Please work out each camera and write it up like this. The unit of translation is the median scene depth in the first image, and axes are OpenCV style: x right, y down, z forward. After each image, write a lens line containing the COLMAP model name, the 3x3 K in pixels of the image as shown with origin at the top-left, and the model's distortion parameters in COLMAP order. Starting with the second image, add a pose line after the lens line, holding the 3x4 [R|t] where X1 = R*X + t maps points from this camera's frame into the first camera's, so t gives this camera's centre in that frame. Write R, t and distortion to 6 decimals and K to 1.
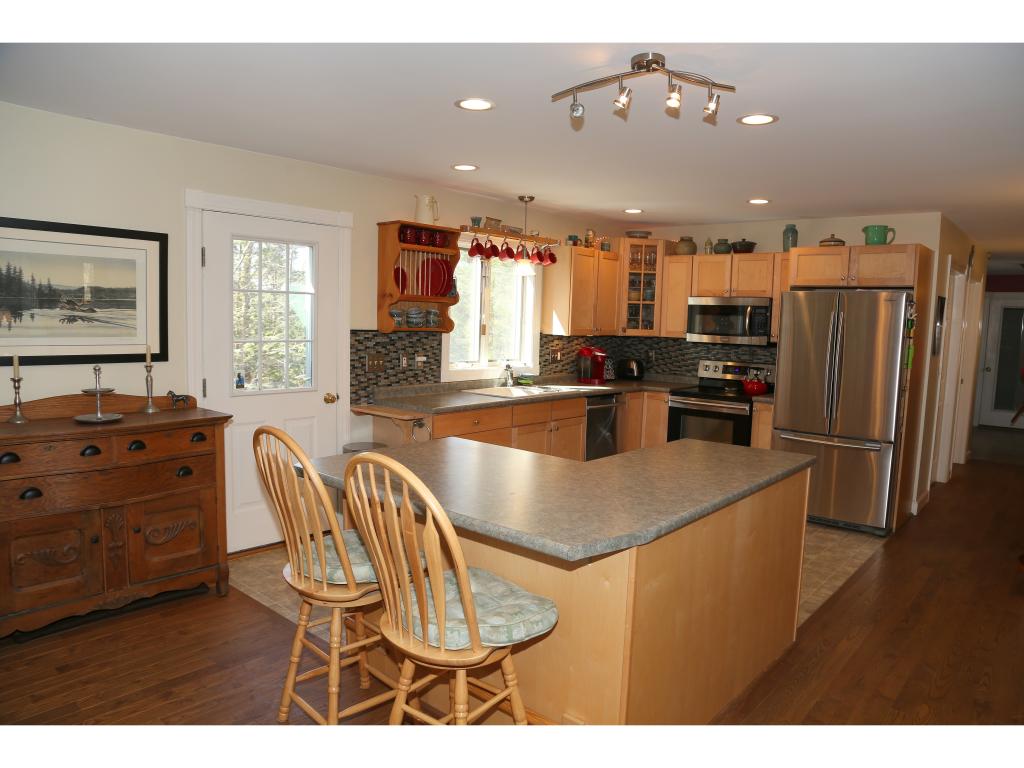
lens RADIAL K [[700.7, 0, 515.1], [0, 700.7, 390.5], [0, 0, 1]] dist [-0.116936, 0.054523]
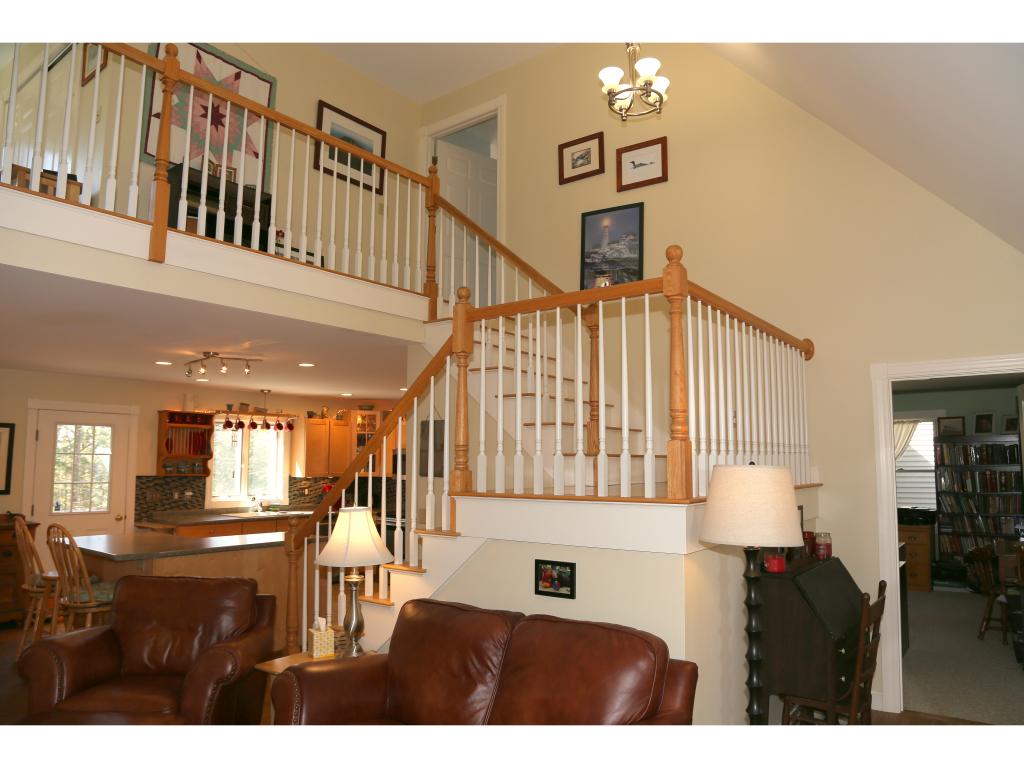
lens RADIAL K [[700.7, 0, 514.9], [0, 700.7, 386.1], [0, 0, 1]] dist [-0.116936, 0.054523]
pose [[0.997778, -0.018334, 0.064047, 0.509021], [0.031166, 0.978153, -0.205535, 0.057005], [-0.058880, 0.207075, 0.976552, -0.605481]]
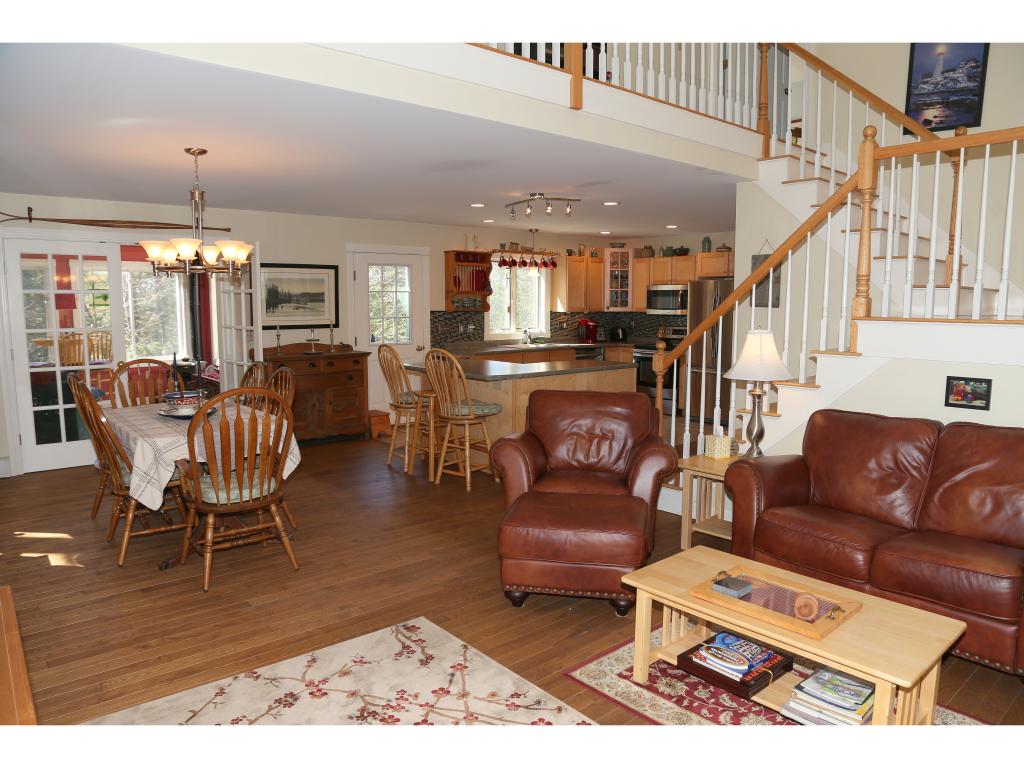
lens RADIAL K [[700.7, 0, 512.8], [0, 700.7, 387.0], [0, 0, 1]] dist [-0.116936, 0.054523]
pose [[0.987845, -0.008014, -0.155239, 0.236331], [0.010731, 0.999803, 0.016672, 0.076183], [0.155074, -0.018136, 0.987736, -0.708741]]
